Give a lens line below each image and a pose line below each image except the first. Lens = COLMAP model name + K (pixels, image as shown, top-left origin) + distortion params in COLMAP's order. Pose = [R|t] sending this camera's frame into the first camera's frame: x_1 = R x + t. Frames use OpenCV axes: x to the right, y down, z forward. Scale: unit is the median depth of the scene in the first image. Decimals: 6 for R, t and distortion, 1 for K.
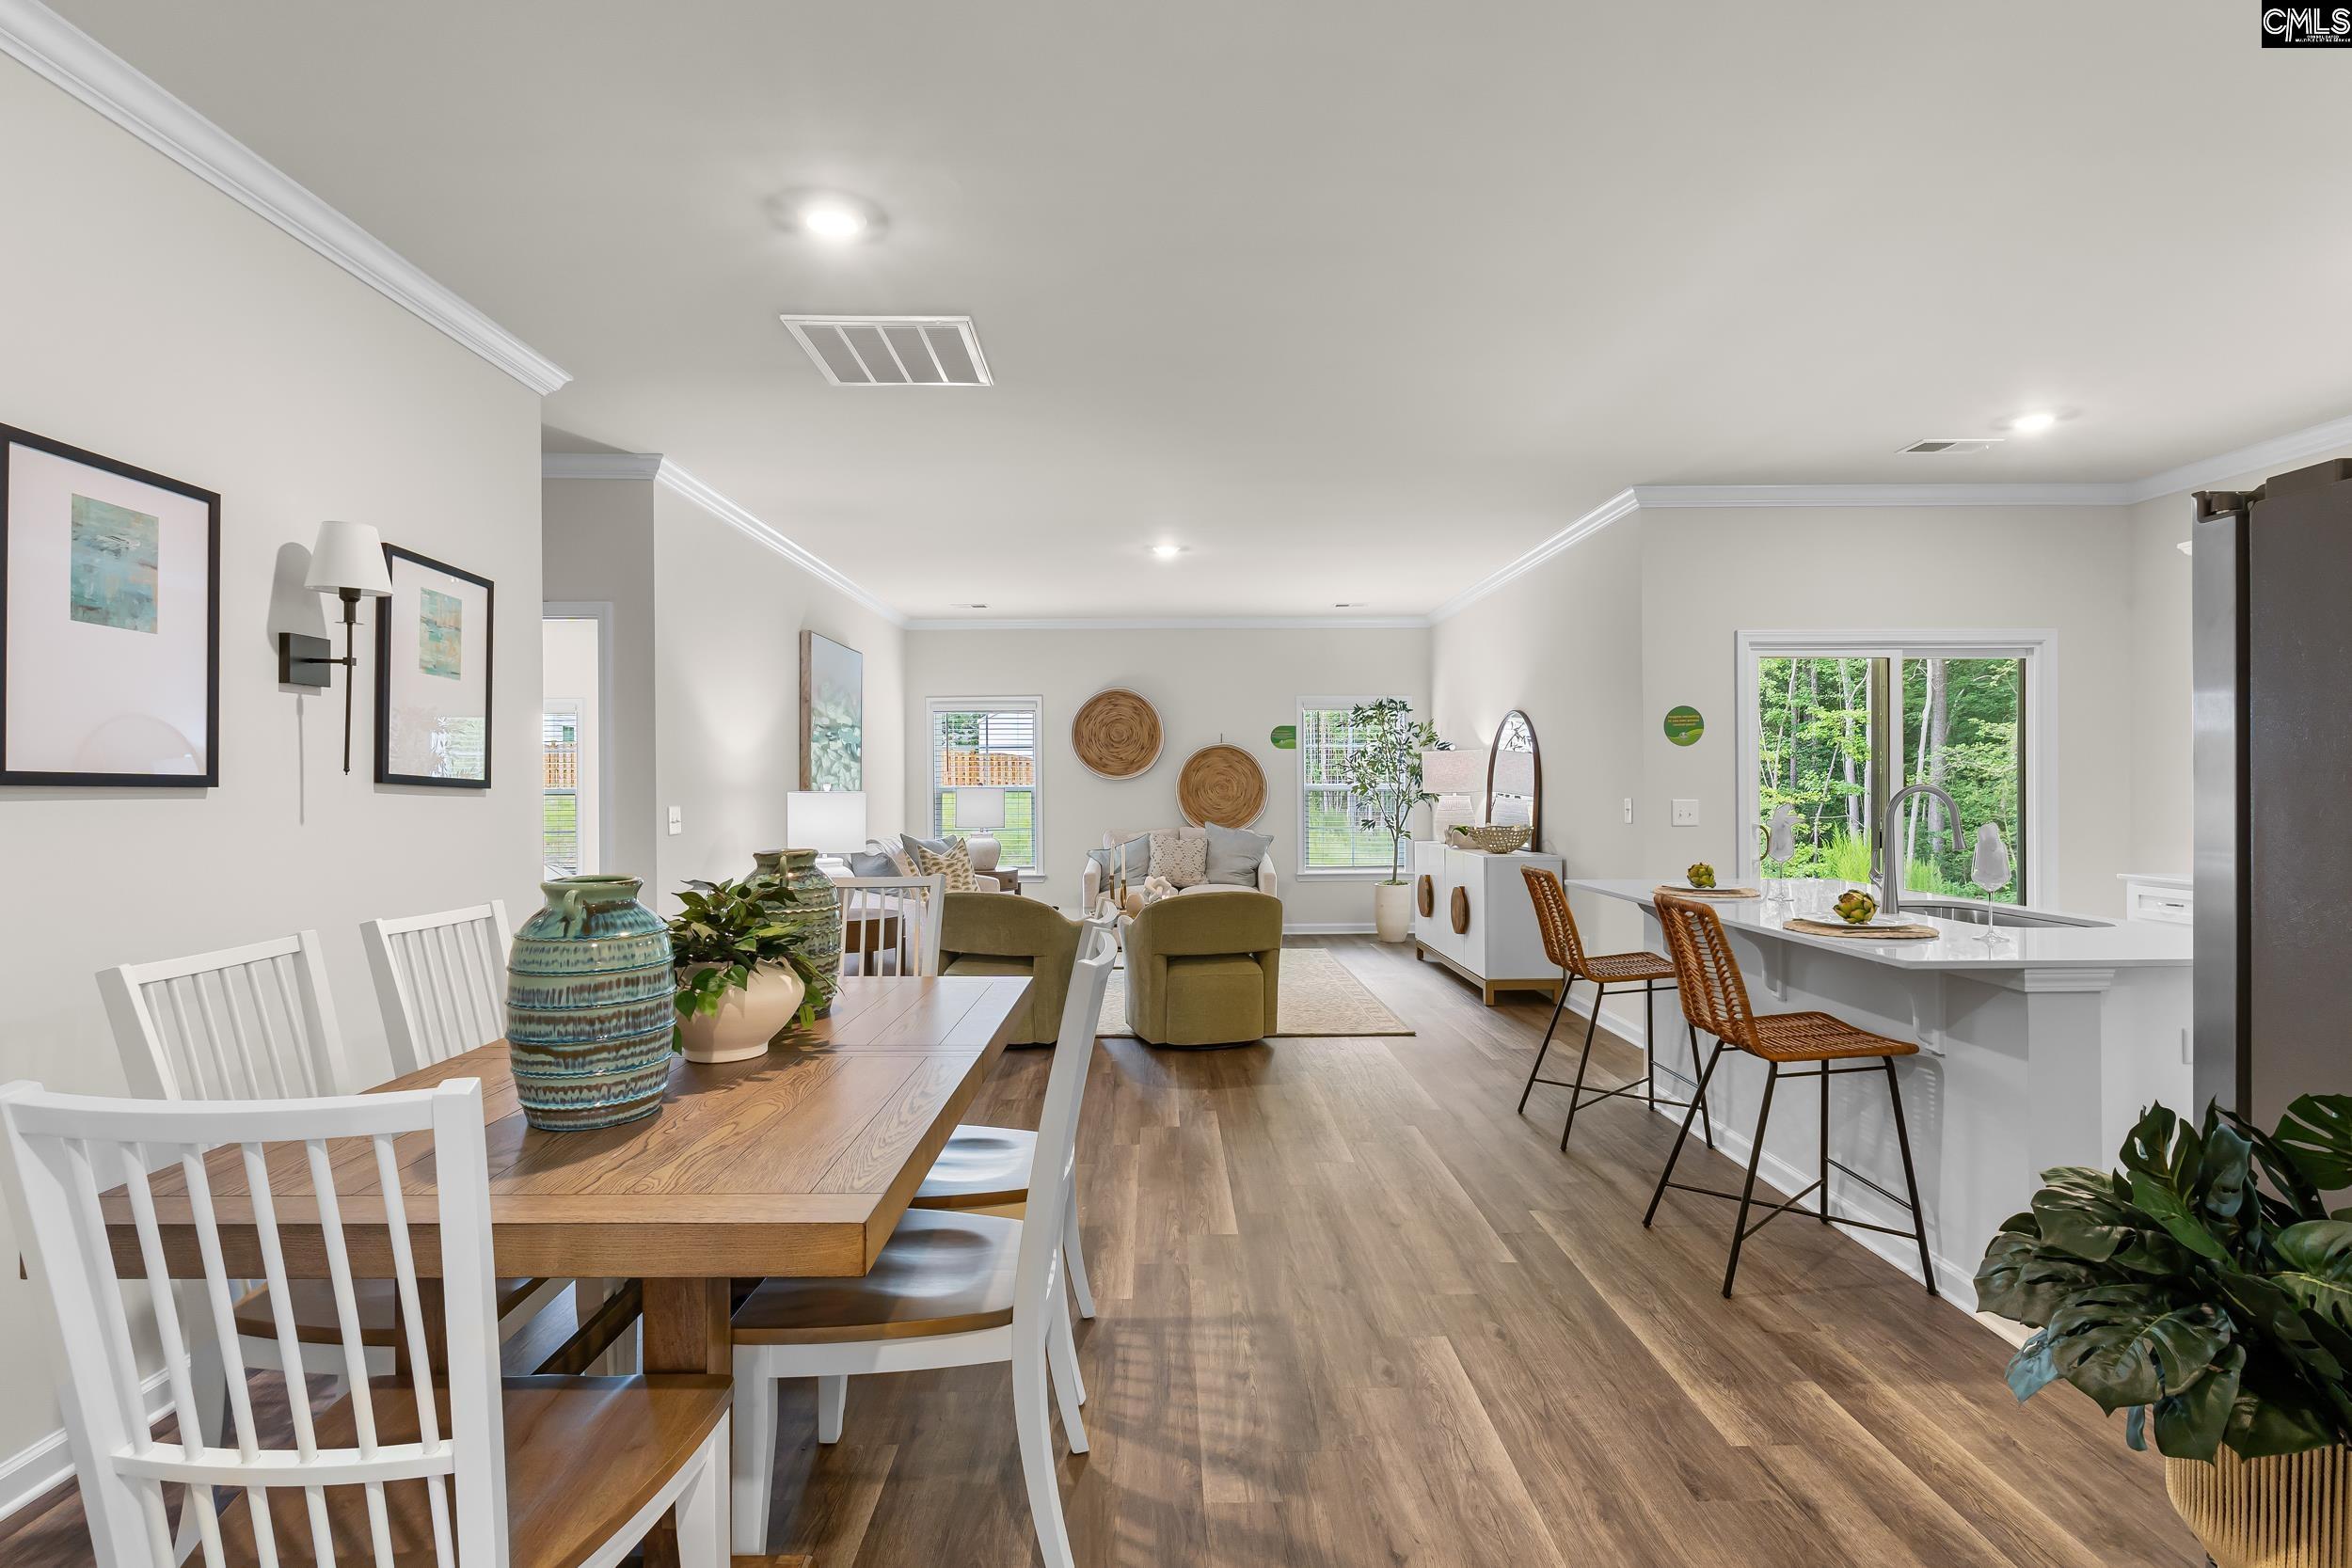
lens RADIAL K [[1108.8, 0, 1173.5], [0, 1108.8, 785.4], [0, 0, 1]] dist [-0.002986, 0.000004]
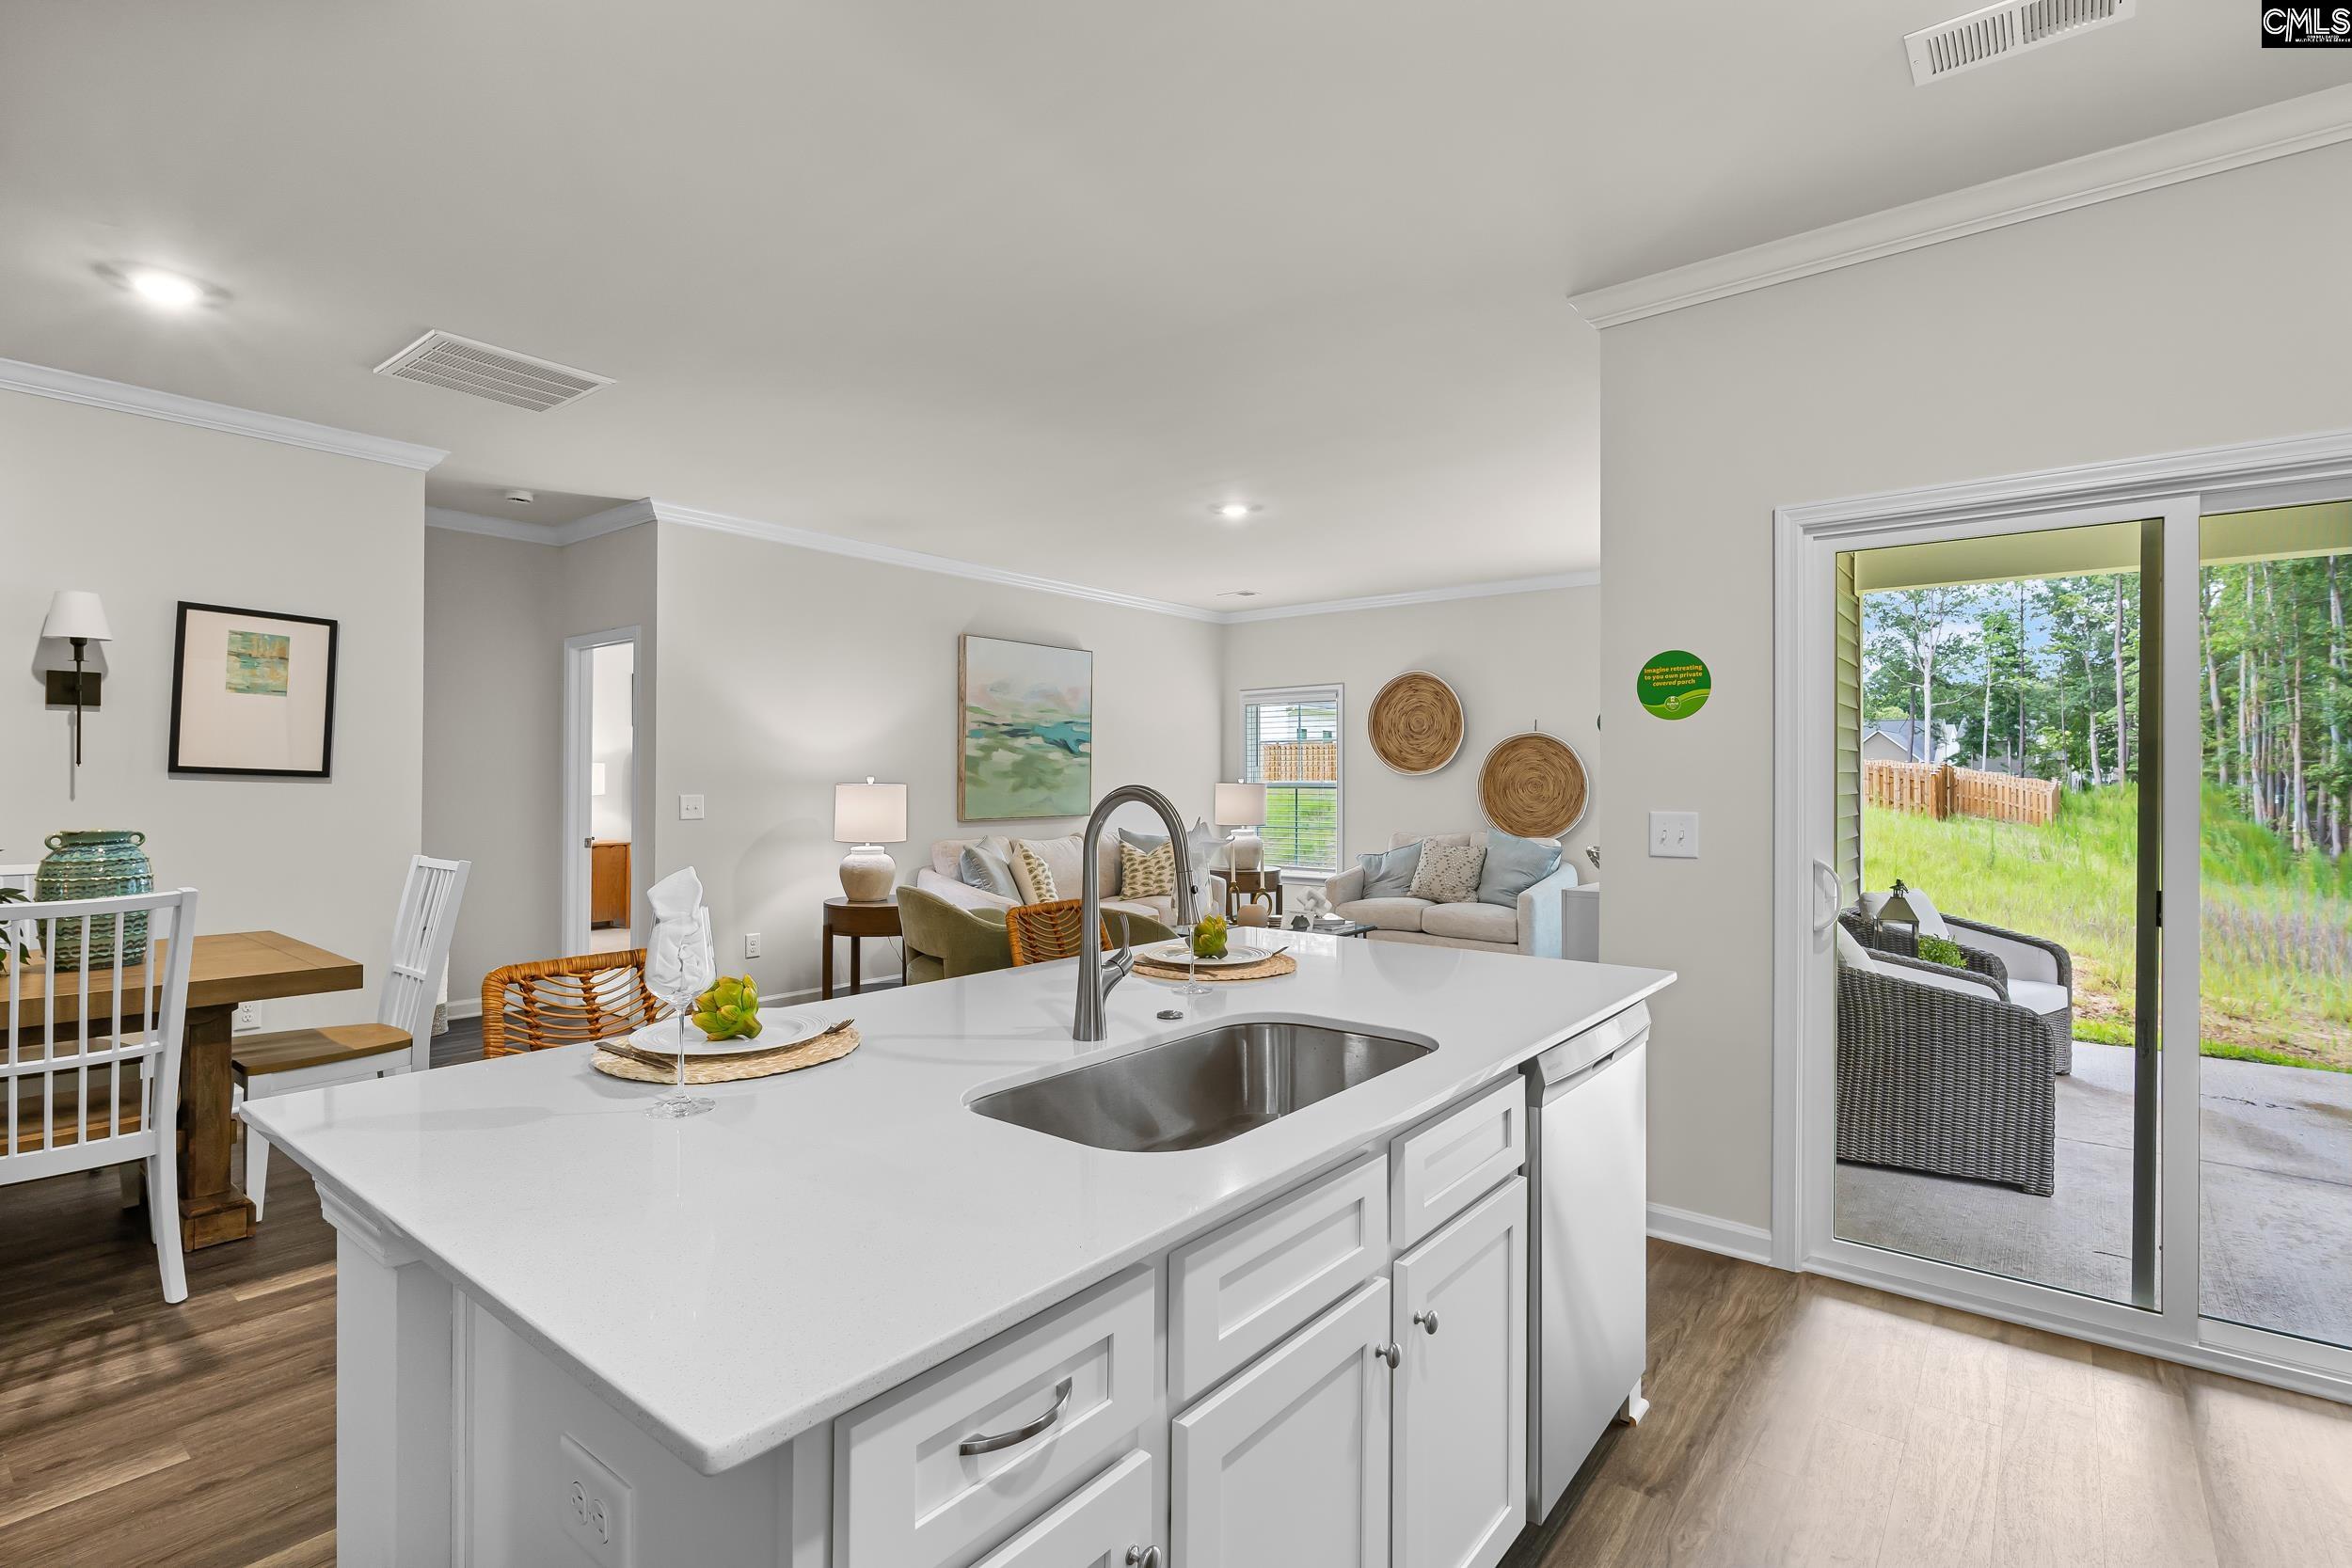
lens RADIAL K [[1088.7, 0, 1183.4], [0, 1088.7, 774.7], [0, 0, 1]] dist [-0.000832, -0.000081]
pose [[0.781311, 0.003744, -0.624131, 0.369446], [-0.007877, 0.999962, -0.003862, -0.001353], [0.624092, 0.007934, 0.781310, 0.233467]]
